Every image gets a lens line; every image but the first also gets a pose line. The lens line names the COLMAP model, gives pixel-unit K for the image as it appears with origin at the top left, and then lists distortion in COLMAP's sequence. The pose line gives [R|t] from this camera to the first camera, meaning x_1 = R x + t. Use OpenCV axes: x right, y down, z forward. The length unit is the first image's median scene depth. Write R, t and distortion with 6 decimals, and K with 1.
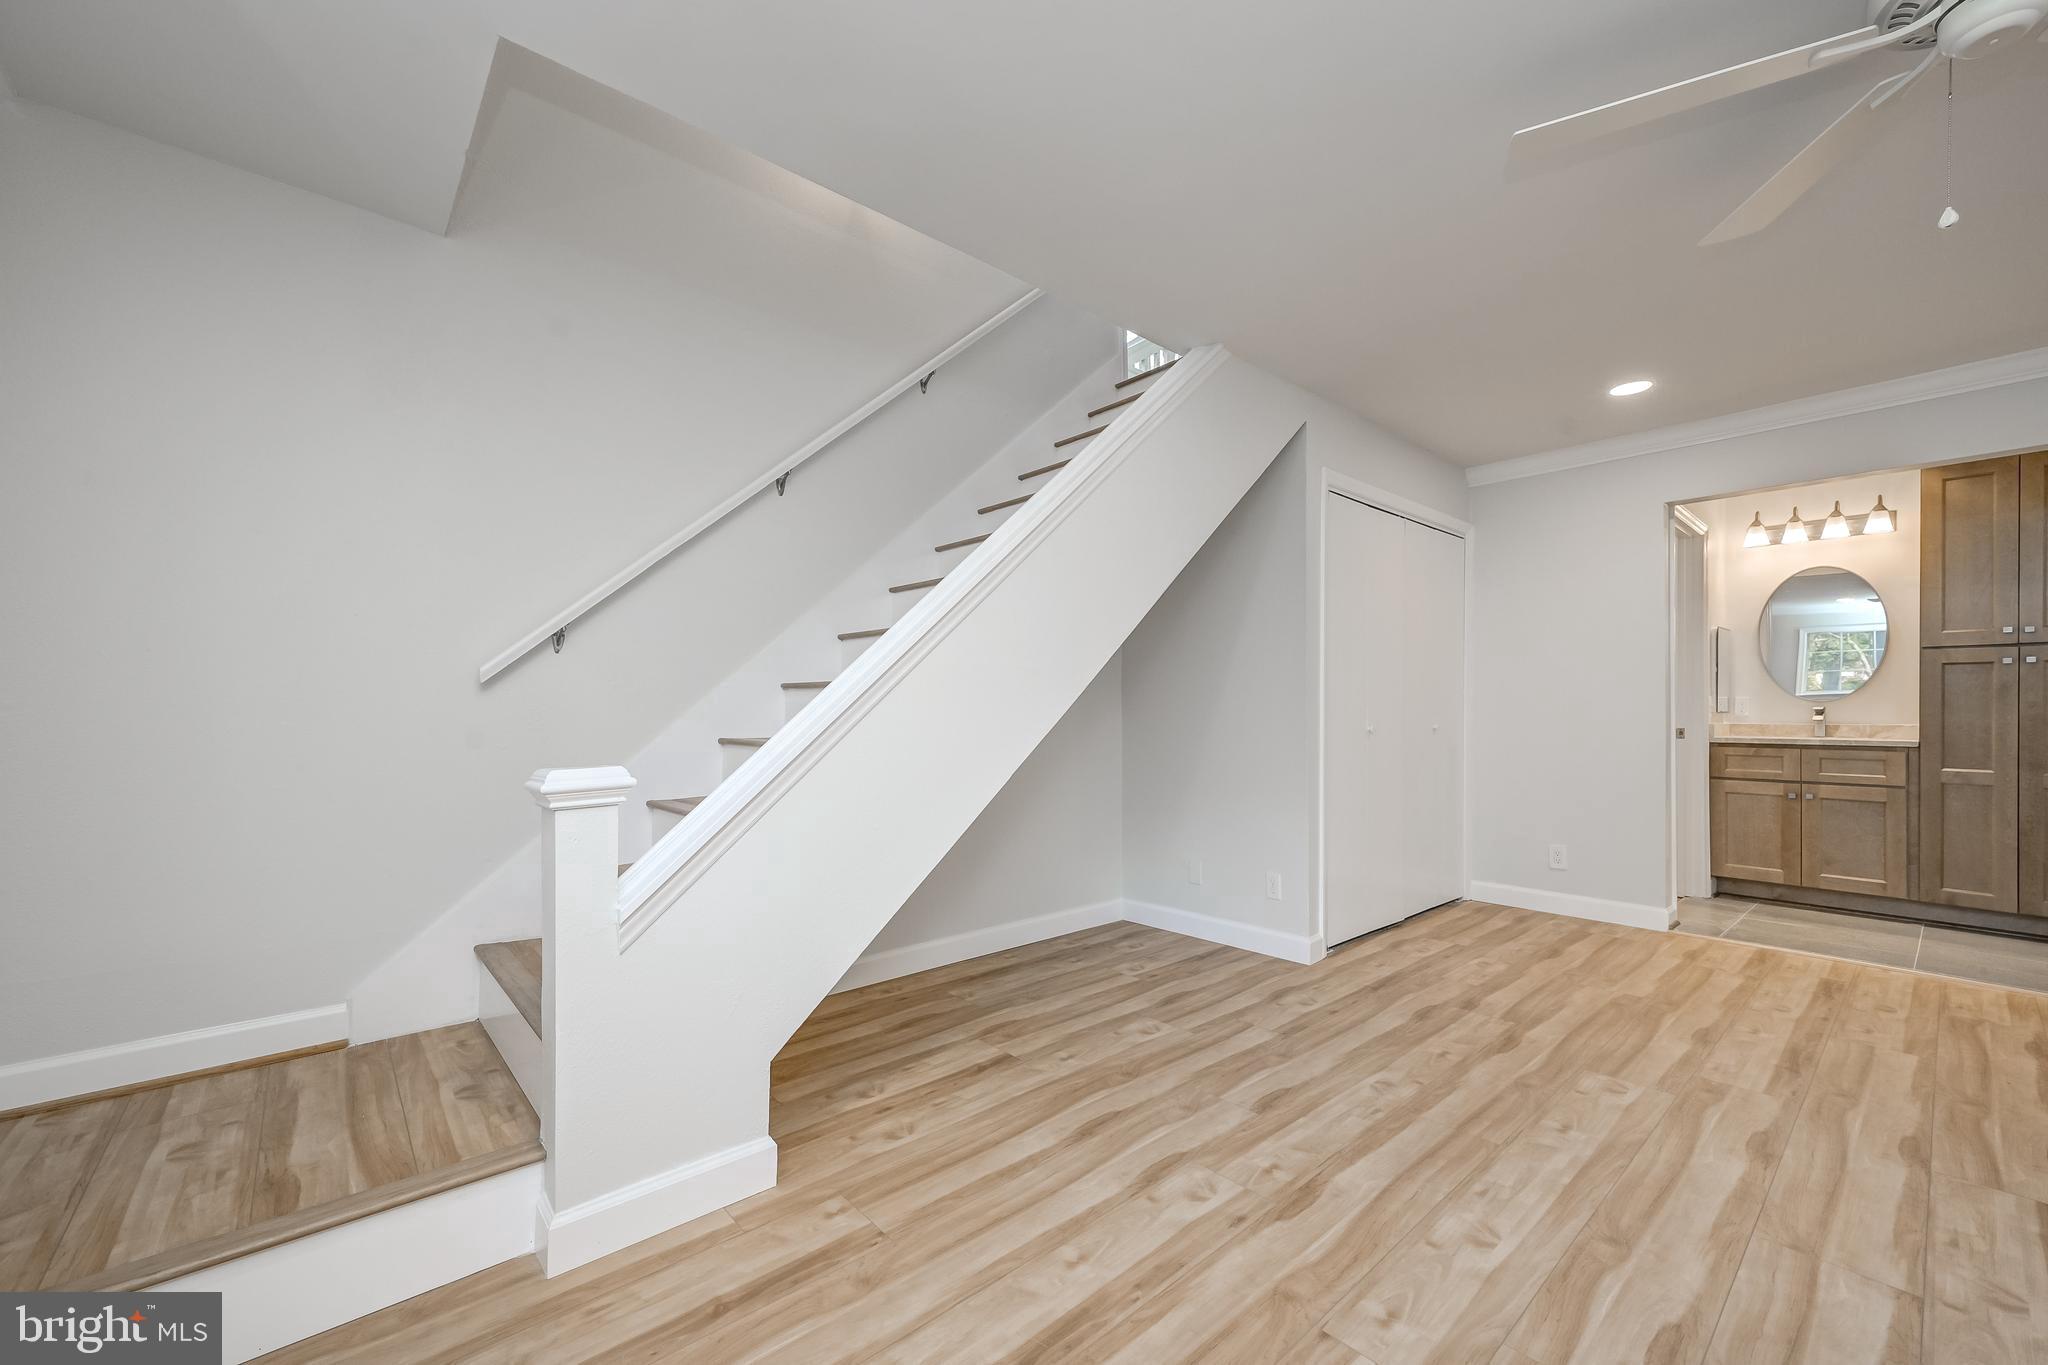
lens RADIAL K [[835.7, 0, 1012.1], [0, 835.7, 698.6], [0, 0, 1]] dist [-0.004544, 0.001488]
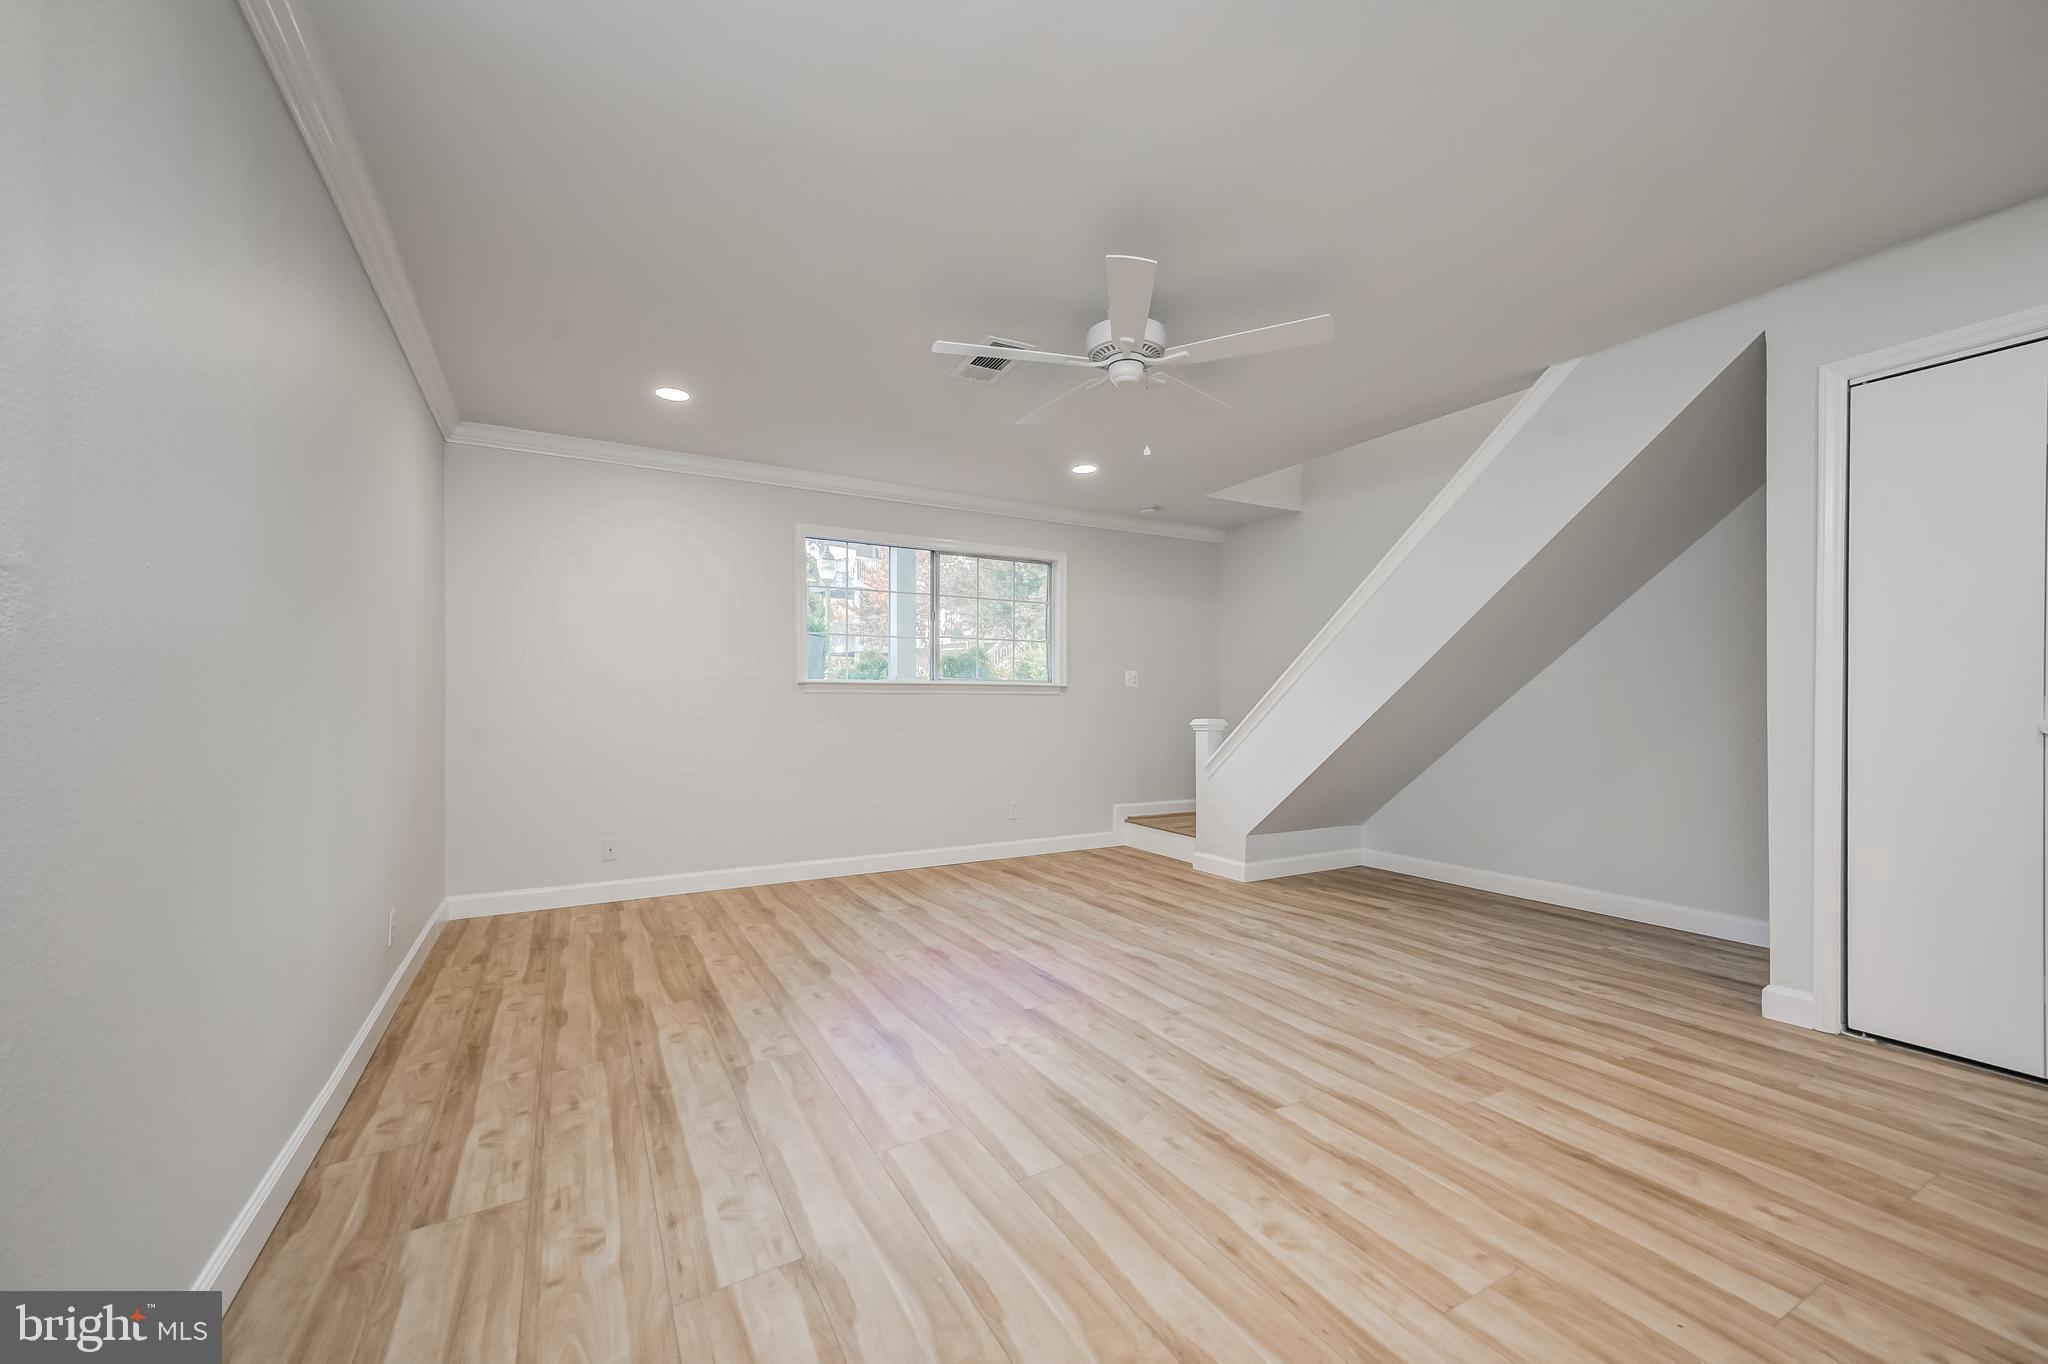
lens RADIAL K [[835.7, 0, 1018.9], [0, 835.7, 691.1], [0, 0, 1]] dist [-0.004544, 0.001488]
pose [[-0.198111, -0.003849, -0.980172, 1.766563], [0.012273, 0.999904, -0.006407, -0.009736], [0.980103, -0.013299, -0.198045, 0.602451]]
